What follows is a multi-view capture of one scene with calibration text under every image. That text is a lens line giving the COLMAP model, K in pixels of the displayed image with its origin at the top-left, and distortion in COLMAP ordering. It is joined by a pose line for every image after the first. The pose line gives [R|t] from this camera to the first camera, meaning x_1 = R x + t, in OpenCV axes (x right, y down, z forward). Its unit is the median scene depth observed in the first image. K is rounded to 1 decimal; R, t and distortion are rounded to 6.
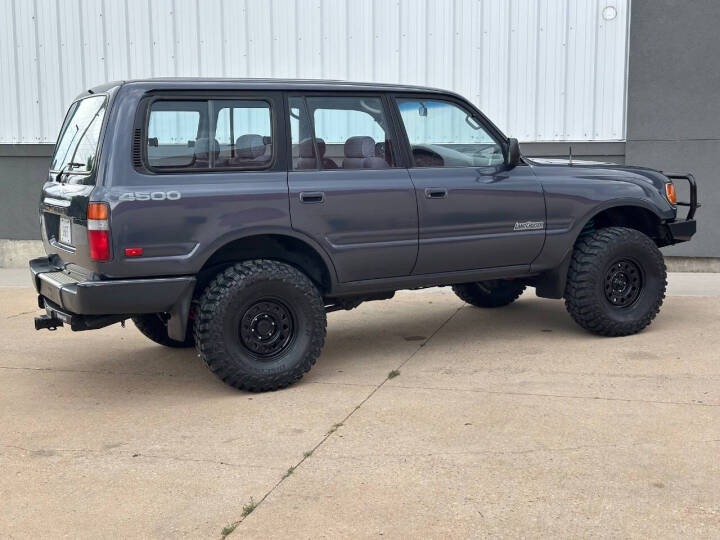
lens RADIAL K [[1019.0, 0, 360.0], [0, 1019.0, 270.0], [0, 0, 1]] dist [0.159805, -0.133336]
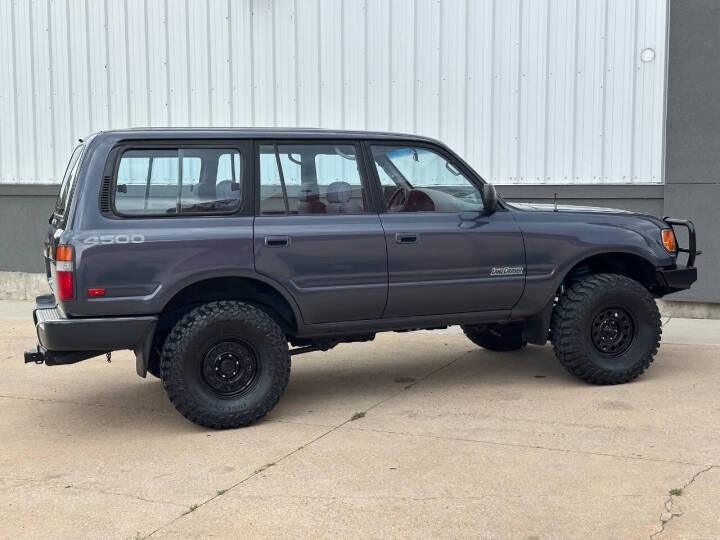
lens RADIAL K [[1019.0, 0, 360.0], [0, 1019.0, 270.0], [0, 0, 1]] dist [0.159805, -0.133336]
pose [[0.990601, 0.014970, -0.135959, 0.172644], [-0.019457, 0.999307, -0.031735, -0.010789], [0.135390, 0.034082, 0.990206, -0.012079]]
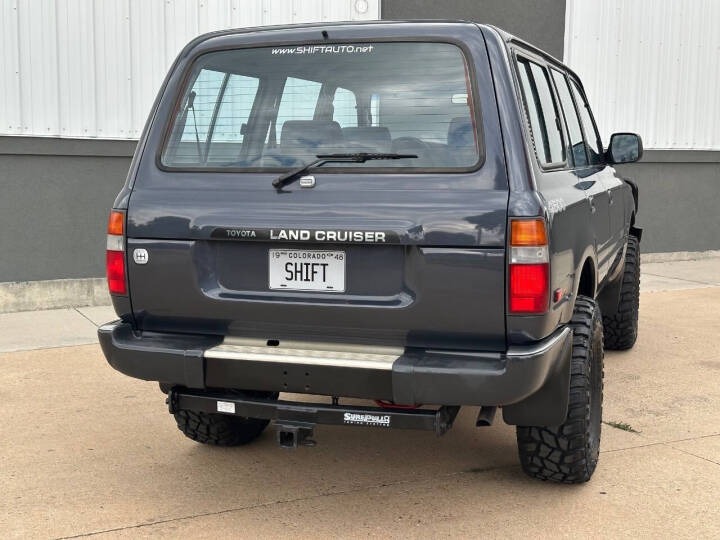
lens RADIAL K [[1019.0, 0, 360.0], [0, 1019.0, 270.0], [0, 0, 1]] dist [0.159805, -0.133336]
pose [[0.718860, -0.061279, 0.692448, -0.664057], [0.068695, 0.997494, 0.016960, -0.046275], [-0.691752, 0.035375, 0.721268, 0.566713]]
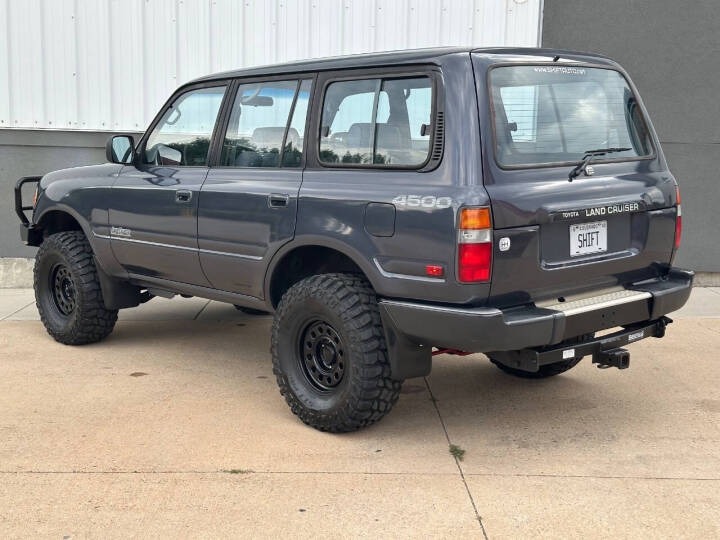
lens RADIAL K [[1019.0, 0, 360.0], [0, 1019.0, 270.0], [0, 0, 1]] dist [0.159805, -0.133336]
pose [[-0.272235, -0.107806, 0.956173, -0.977132], [0.133750, 0.979818, 0.148553, -0.152135], [-0.952890, 0.168329, -0.252321, 1.363892]]
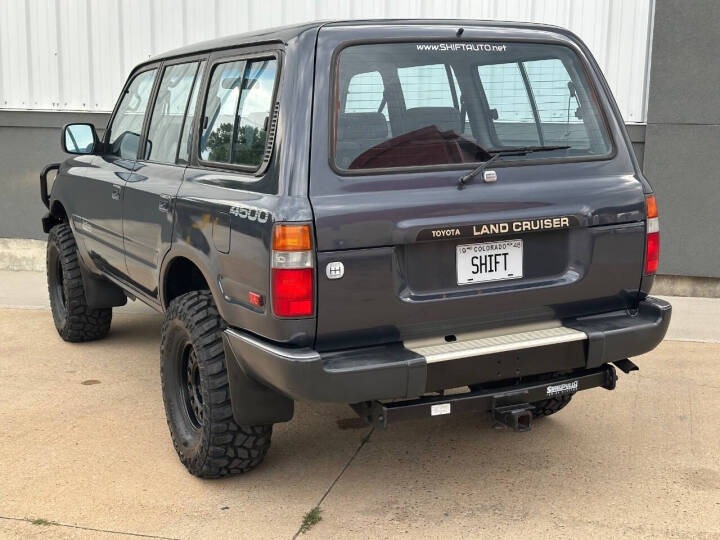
lens RADIAL K [[1019.0, 0, 360.0], [0, 1019.0, 270.0], [0, 0, 1]] dist [0.159805, -0.133336]
pose [[-0.003227, -0.139093, 0.990274, -0.881051], [0.138952, 0.980610, 0.138189, -0.127170], [-0.990294, 0.138046, 0.016163, 1.069730]]
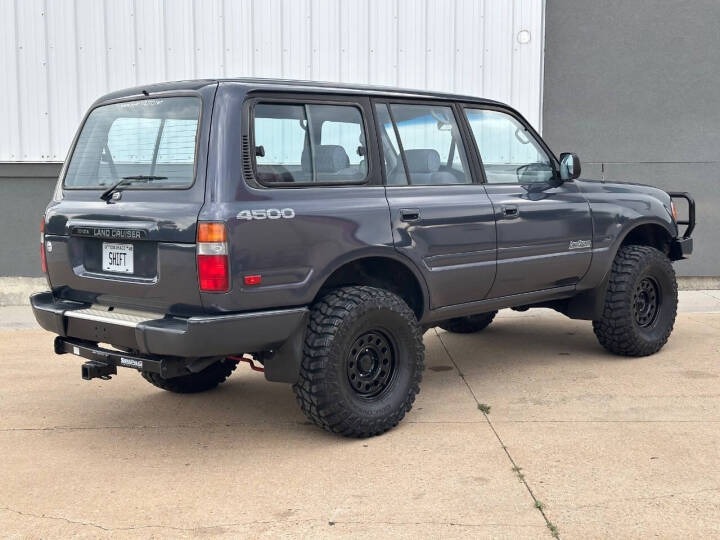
lens RADIAL K [[1019.0, 0, 360.0], [0, 1019.0, 270.0], [0, 0, 1]] dist [0.159805, -0.133336]
pose [[0.955938, -0.021960, 0.292745, -0.342801], [0.030487, 0.999233, -0.024595, -0.002271], [-0.291980, 0.032436, 0.955874, 0.154403]]
